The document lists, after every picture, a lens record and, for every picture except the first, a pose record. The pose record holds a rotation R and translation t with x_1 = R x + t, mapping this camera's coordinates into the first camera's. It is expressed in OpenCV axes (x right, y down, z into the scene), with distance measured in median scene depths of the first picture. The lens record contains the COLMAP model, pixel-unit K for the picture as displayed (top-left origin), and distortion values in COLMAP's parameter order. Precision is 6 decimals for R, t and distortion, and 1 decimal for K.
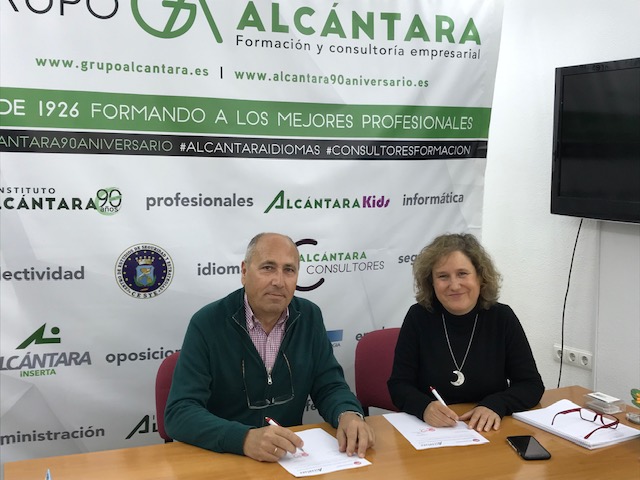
lens RADIAL K [[754.7, 0, 320.0], [0, 754.7, 240.0], [0, 0, 1]] dist [0.170200, -0.591860]
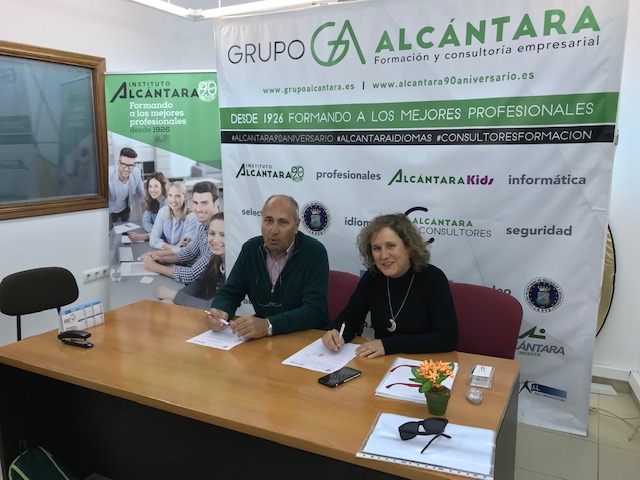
lens RADIAL K [[531.9, 0, 320.0], [0, 531.9, 240.0], [0, 0, 1]] dist [0.032742, -0.055310]
pose [[0.650038, 0.123626, -0.749778, 0.585368], [-0.067572, 0.992173, 0.105010, -0.029710], [0.756892, -0.017596, 0.653304, 0.265599]]
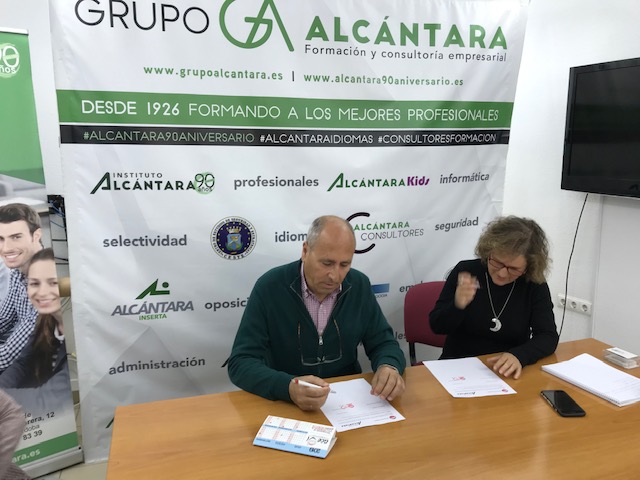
lens RADIAL K [[531.9, 0, 320.0], [0, 531.9, 240.0], [0, 0, 1]] dist [0.032742, -0.055310]
pose [[0.997011, 0.003954, -0.077163, -0.018570], [0.001871, 0.997161, 0.075276, -0.021501], [0.077242, -0.075195, 0.994173, 0.127619]]
